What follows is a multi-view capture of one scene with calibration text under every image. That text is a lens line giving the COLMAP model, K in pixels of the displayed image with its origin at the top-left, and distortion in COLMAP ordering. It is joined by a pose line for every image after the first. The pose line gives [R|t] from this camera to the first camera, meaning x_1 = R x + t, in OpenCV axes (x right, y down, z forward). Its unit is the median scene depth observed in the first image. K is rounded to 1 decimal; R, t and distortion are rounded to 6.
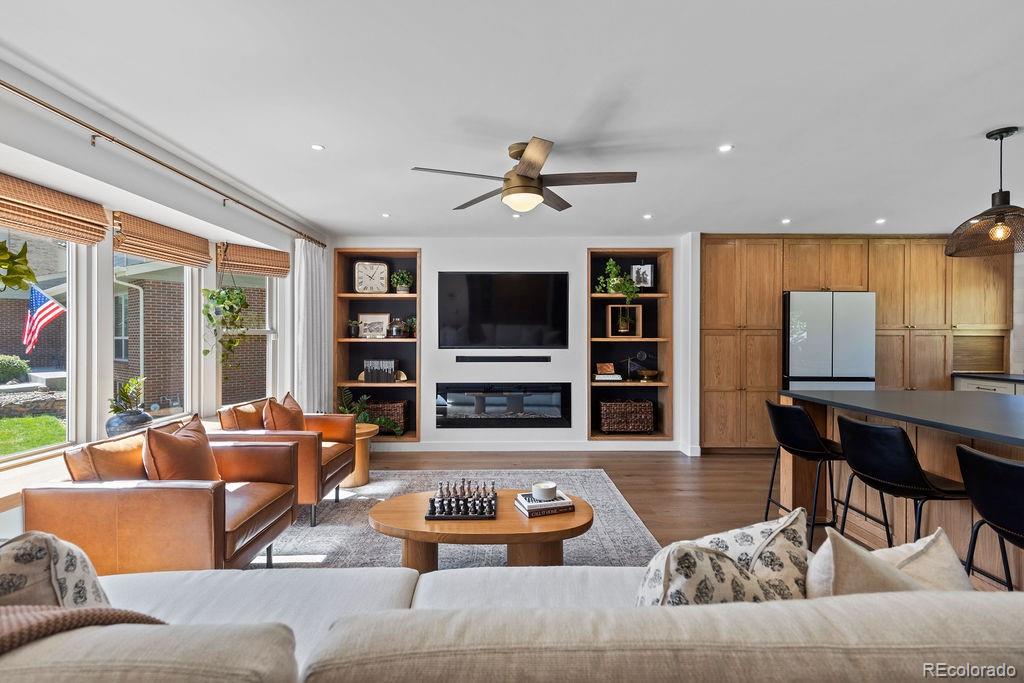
lens RADIAL K [[462.9, 0, 515.3], [0, 462.9, 337.6], [0, 0, 1]] dist [0.011350, -0.000262]
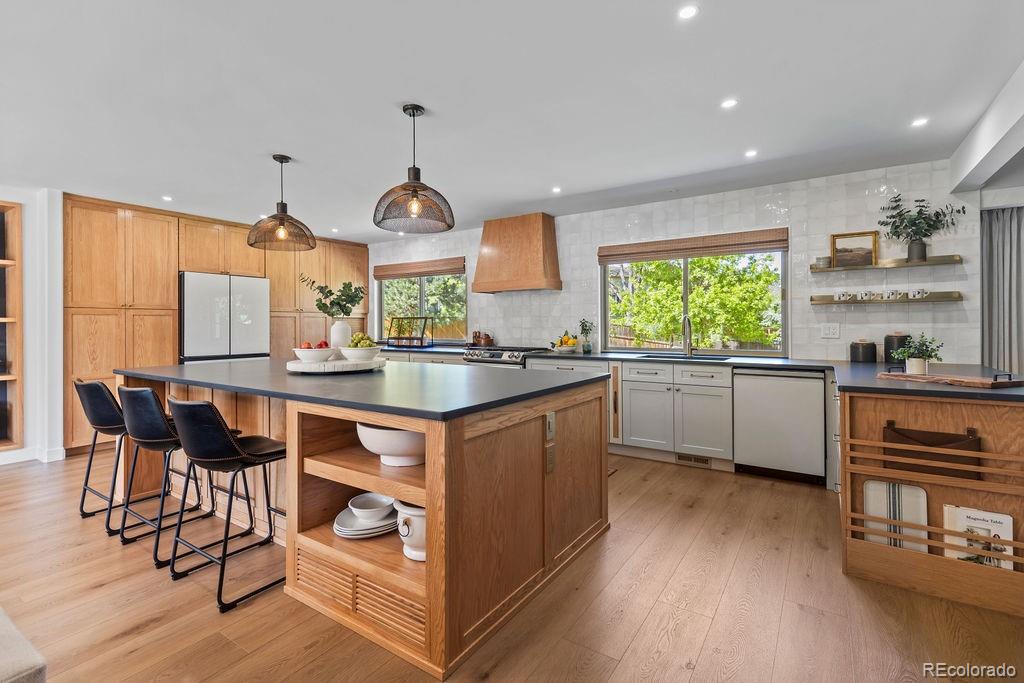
lens RADIAL K [[465.4, 0, 512.5], [0, 465.4, 324.7], [0, 0, 1]] dist [0.001298, -0.000048]
pose [[0.569123, -0.004881, 0.822238, 0.163126], [0.006867, 0.999976, 0.001183, 0.017607], [-0.822224, 0.004973, 0.569142, -0.138668]]
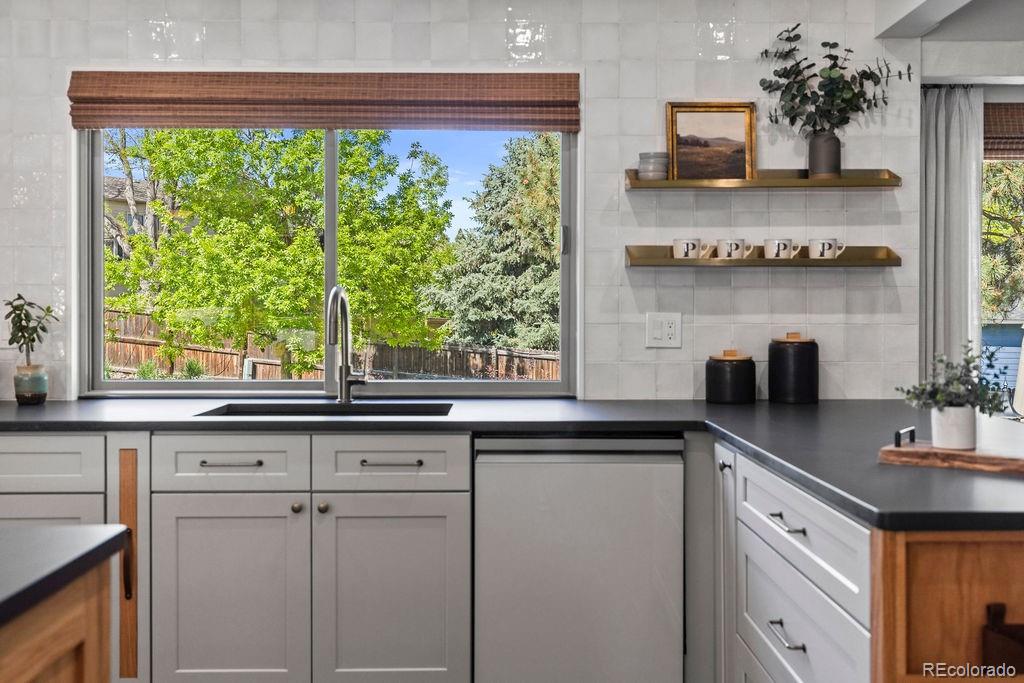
lens RADIAL K [[986.9, 0, 511.4], [0, 986.9, 310.0], [0, 0, 1]] dist [0.006729, -0.001422]
pose [[0.004001, -0.003264, 0.999987, 0.396105], [0.001275, 0.999994, 0.003259, 0.015695], [-0.999991, 0.001262, 0.004005, -0.034348]]
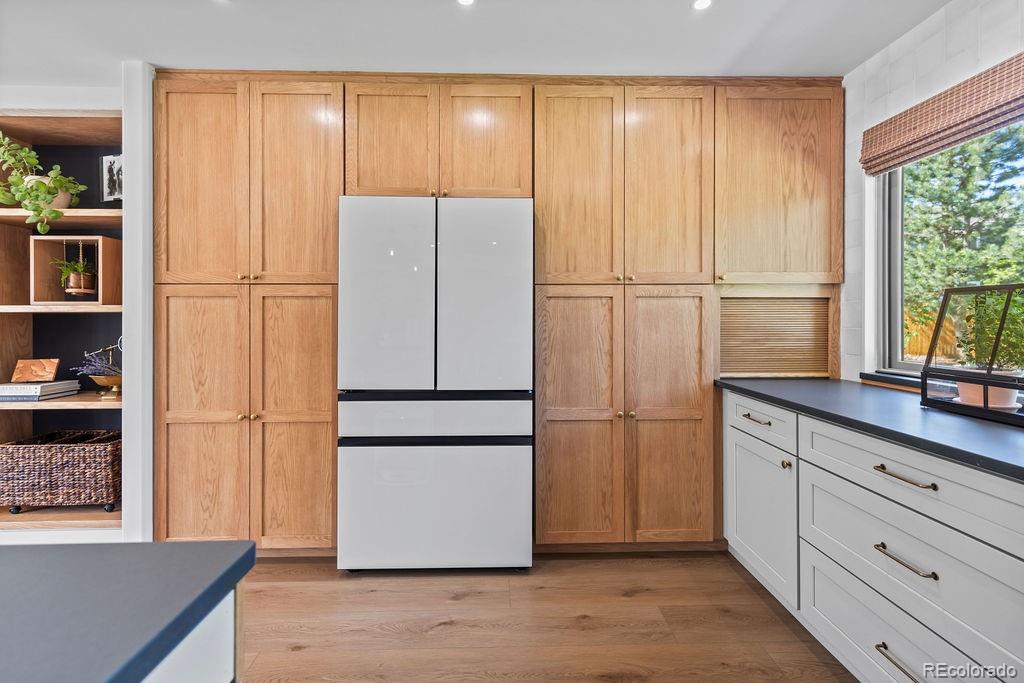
lens RADIAL K [[475.9, 0, 509.8], [0, 475.9, 319.8], [0, 0, 1]] dist [0.006168, -0.000143]
pose [[0.999847, -0.003163, 0.017223, 0.711888], [0.003168, 0.999995, -0.000234, 0.017335], [-0.017222, 0.000288, 0.999852, 0.525920]]
